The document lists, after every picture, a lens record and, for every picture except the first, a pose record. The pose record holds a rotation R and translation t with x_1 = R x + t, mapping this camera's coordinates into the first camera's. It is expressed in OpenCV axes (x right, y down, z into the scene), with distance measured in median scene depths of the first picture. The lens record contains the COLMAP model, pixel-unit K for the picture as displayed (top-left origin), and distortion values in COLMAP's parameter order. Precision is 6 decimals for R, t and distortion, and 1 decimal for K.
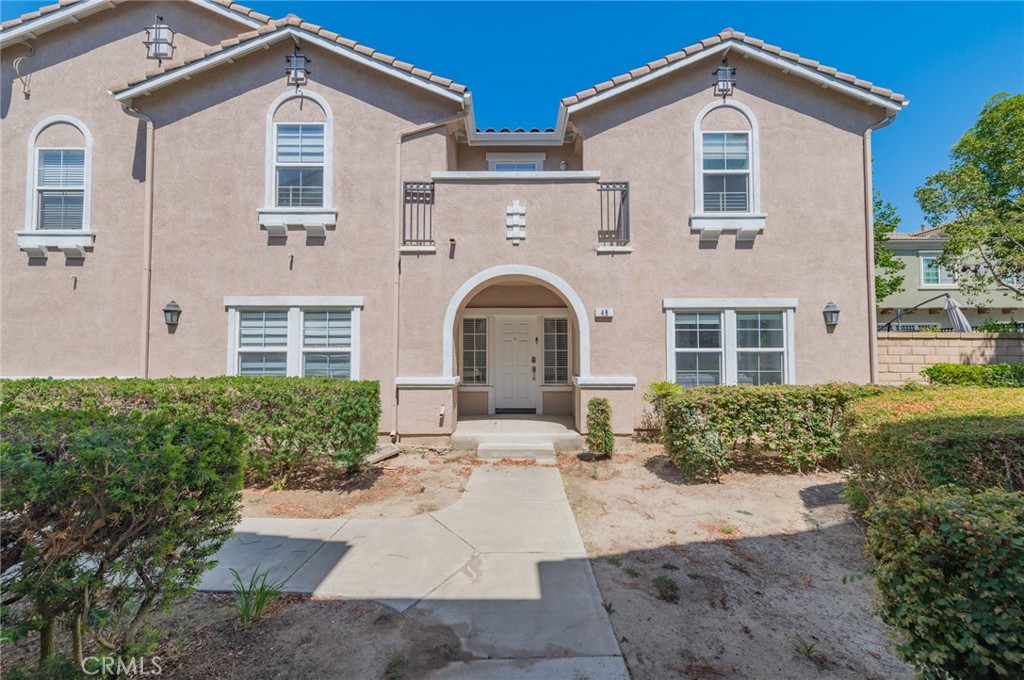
lens RADIAL K [[402.6, 0, 514.9], [0, 402.6, 341.7], [0, 0, 1]] dist [0.020173, -0.006228]
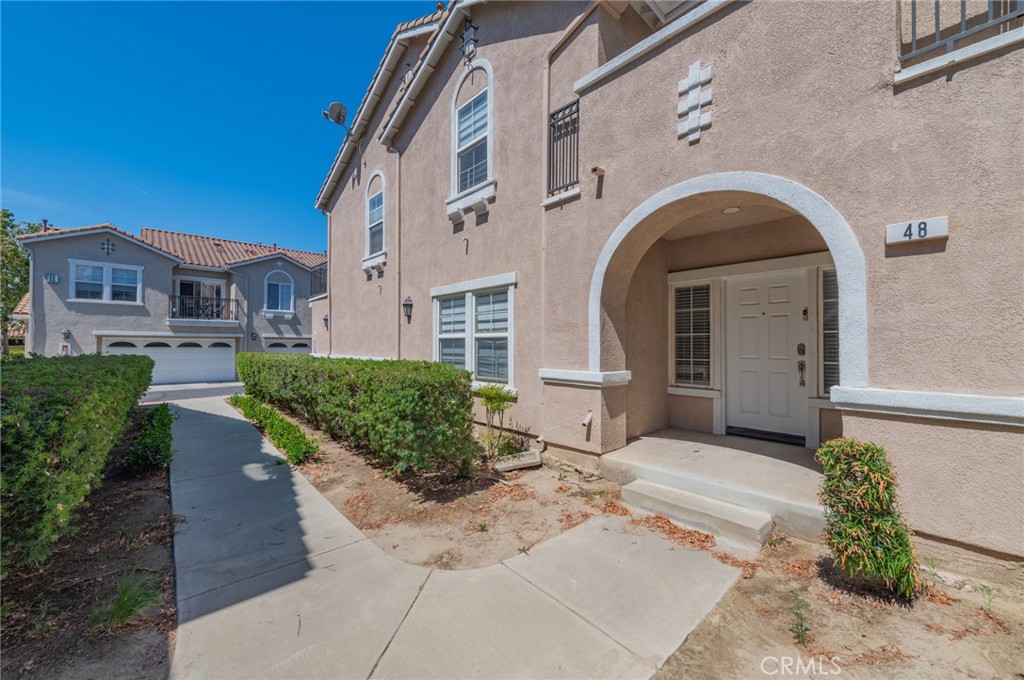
lens RADIAL K [[402.6, 0, 514.9], [0, 402.6, 341.7], [0, 0, 1]] dist [0.020173, -0.006228]
pose [[0.678051, -0.004869, -0.734999, 0.245580], [0.019589, 0.999743, 0.011448, 0.025636], [0.734754, -0.022161, 0.677972, 0.422879]]
